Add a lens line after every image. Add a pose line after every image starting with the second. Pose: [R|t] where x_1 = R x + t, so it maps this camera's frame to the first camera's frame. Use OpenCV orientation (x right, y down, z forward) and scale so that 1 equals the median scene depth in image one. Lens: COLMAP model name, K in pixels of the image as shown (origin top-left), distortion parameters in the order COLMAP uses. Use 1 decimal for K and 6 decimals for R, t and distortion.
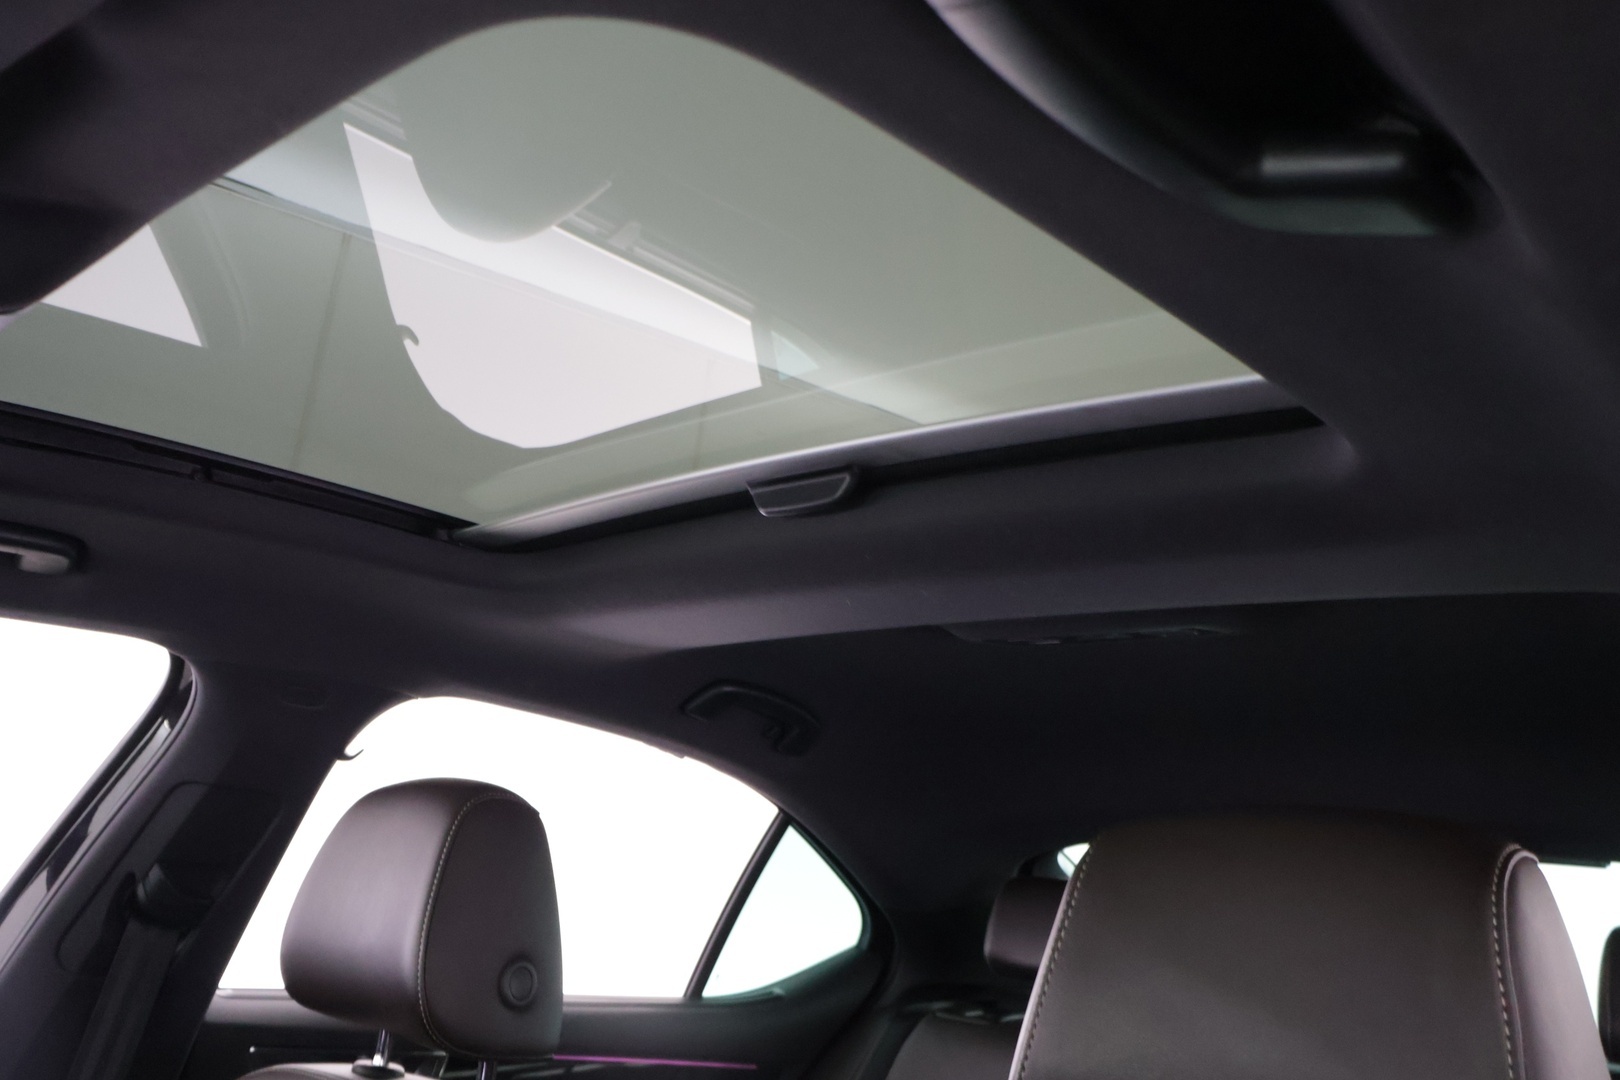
lens RADIAL K [[1359.5, 0, 806.5], [0, 1359.5, 544.5], [0, 0, 1]] dist [-0.008413, 0.014366]
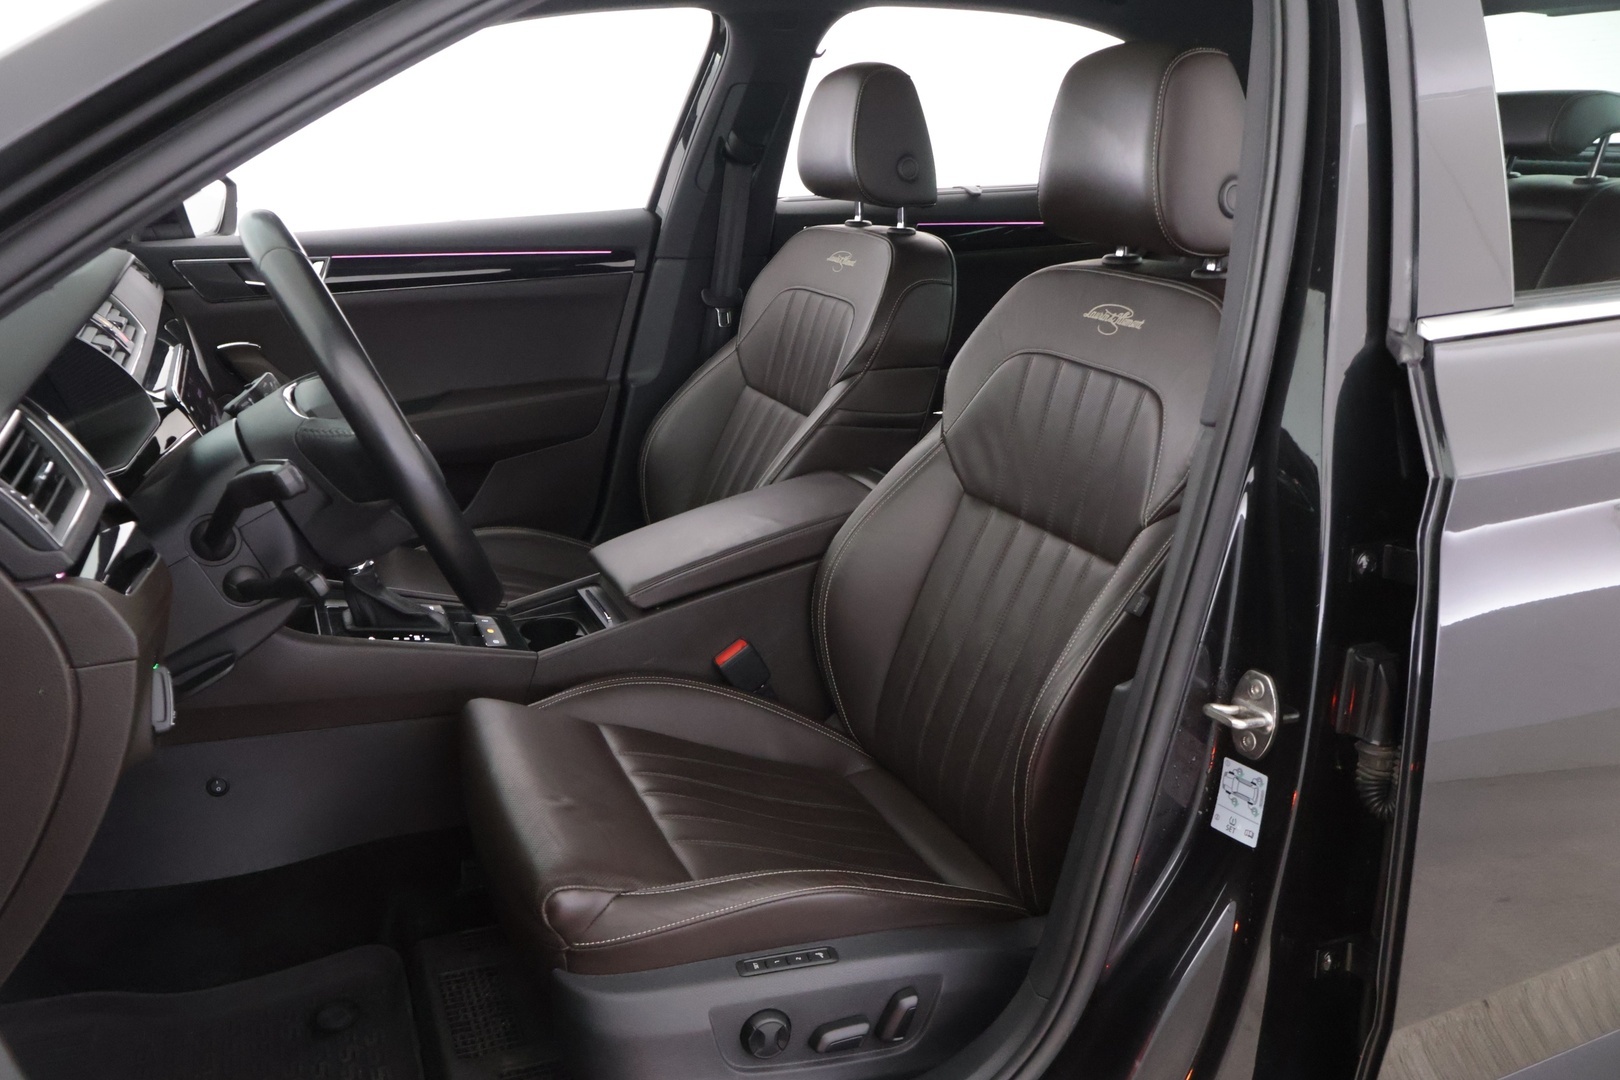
lens RADIAL K [[1359.5, 0, 806.5], [0, 1359.5, 539.2], [0, 0, 1]] dist [-0.008413, 0.014366]
pose [[0.916337, 0.004763, -0.400380, 0.350779], [0.204079, 0.854749, 0.477237, -0.148376], [0.344498, -0.519019, 0.782266, -0.686686]]
